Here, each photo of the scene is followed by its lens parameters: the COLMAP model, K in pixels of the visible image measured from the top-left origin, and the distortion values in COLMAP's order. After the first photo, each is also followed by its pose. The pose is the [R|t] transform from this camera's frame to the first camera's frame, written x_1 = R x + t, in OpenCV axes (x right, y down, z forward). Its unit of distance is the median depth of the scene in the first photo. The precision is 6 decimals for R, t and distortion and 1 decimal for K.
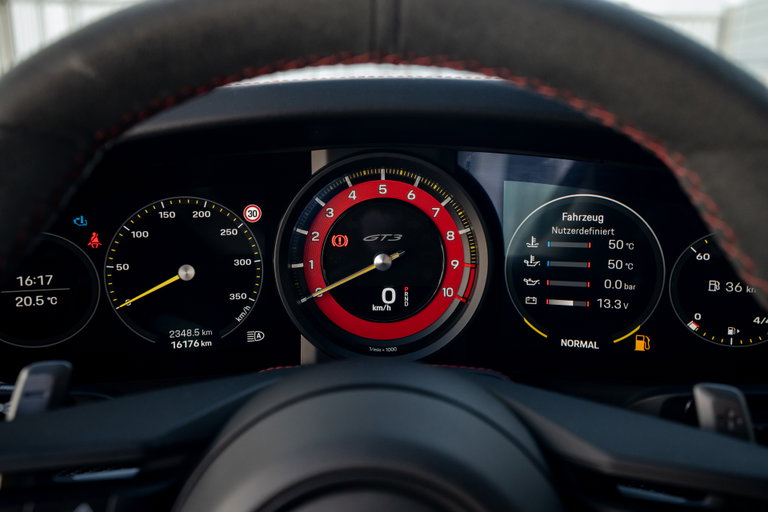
lens RADIAL K [[742.2, 0, 377.1], [0, 742.2, 259.9], [0, 0, 1]] dist [0.082898, 0.000000]
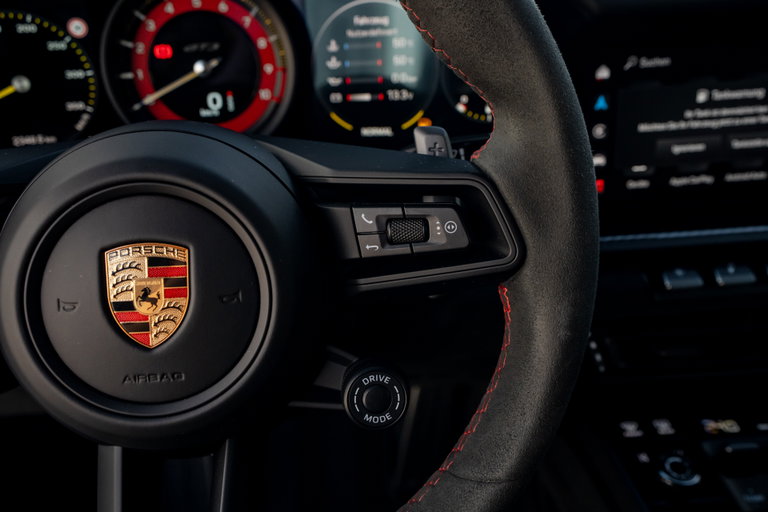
lens RADIAL K [[742.2, 0, 378.6], [0, 742.2, 250.5], [0, 0, 1]] dist [0.082898, 0.000000]
pose [[0.992002, -0.075616, 0.101067, 0.138327], [0.058326, 0.984695, 0.164240, 0.104911], [-0.111939, -0.157031, 0.981229, -0.205888]]
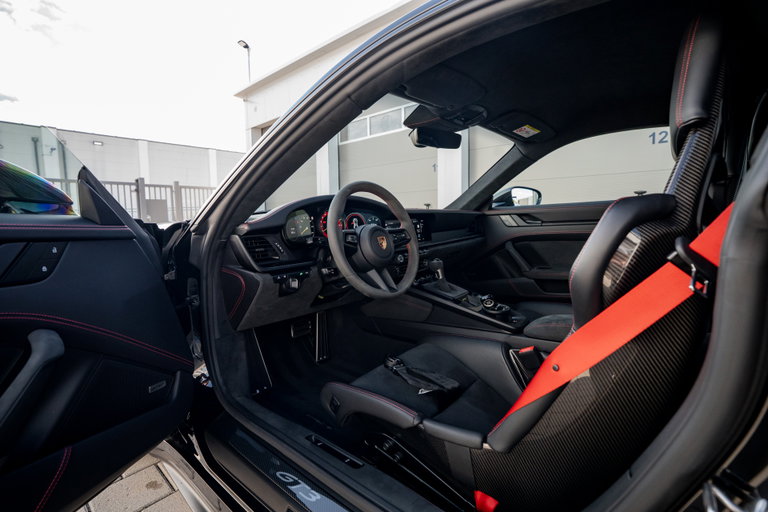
lens RADIAL K [[348.0, 0, 389.2], [0, 348.0, 256.2], [0, 0, 1]] dist [-0.033418, 0.000180]
pose [[0.626496, -0.119628, 0.770190, -1.905260], [0.206802, 0.978247, -0.016274, 0.394230], [-0.751489, 0.169473, 0.637607, -1.106951]]
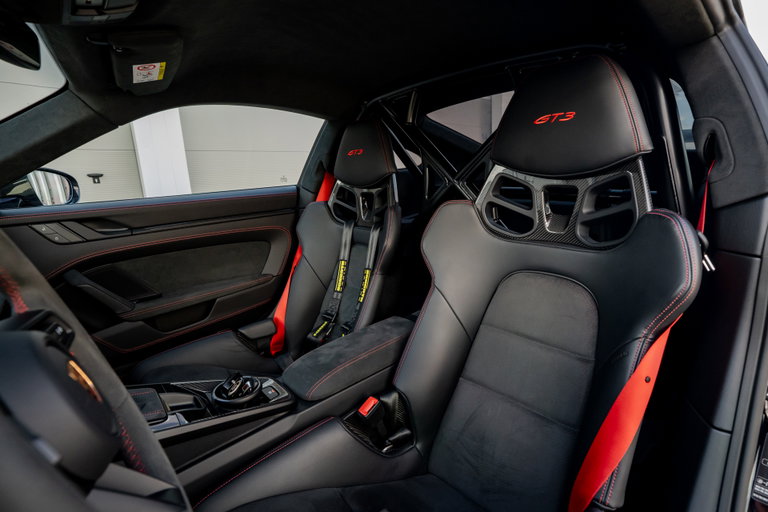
lens RADIAL K [[348.0, 0, 390.7], [0, 348.0, 261.8], [0, 0, 1]] dist [-0.033418, 0.000180]
pose [[-0.676010, -0.128381, 0.725623, -0.713709], [0.208804, 0.910976, 0.355702, 0.020042], [-0.706690, 0.391971, -0.589023, 0.336327]]
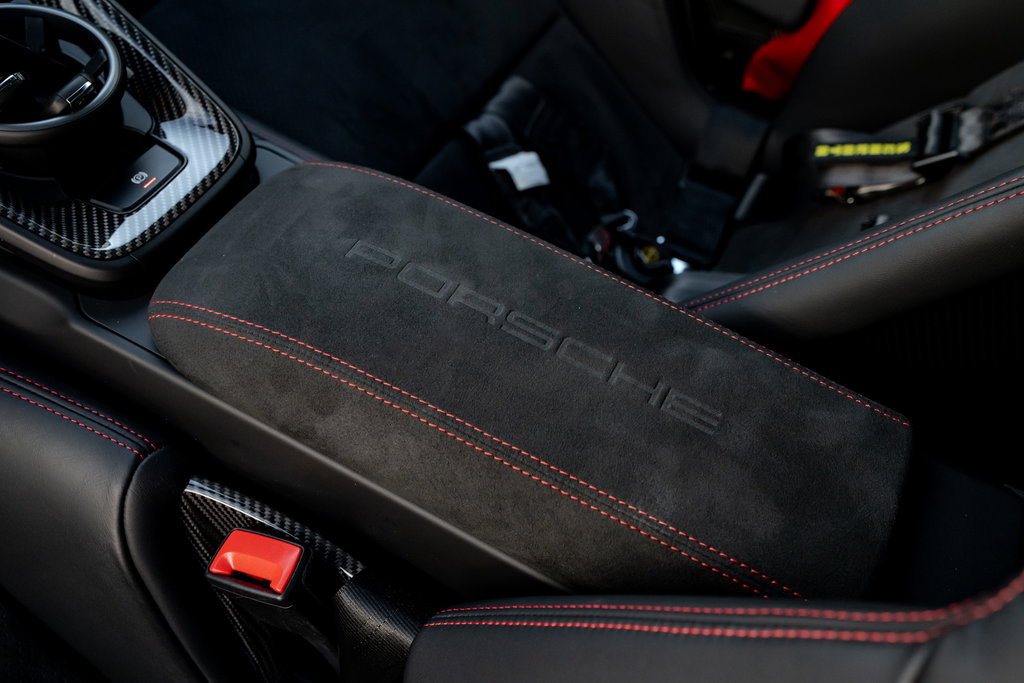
lens RADIAL K [[990.7, 0, 520.1], [0, 990.7, 340.4], [0, 0, 1]] dist [0.074251, 0.000000]
pose [[0.430414, -0.686935, 0.585546, 0.151467], [0.017906, 0.655080, 0.755347, 0.262421], [-0.902454, -0.314627, 0.294257, -0.864181]]
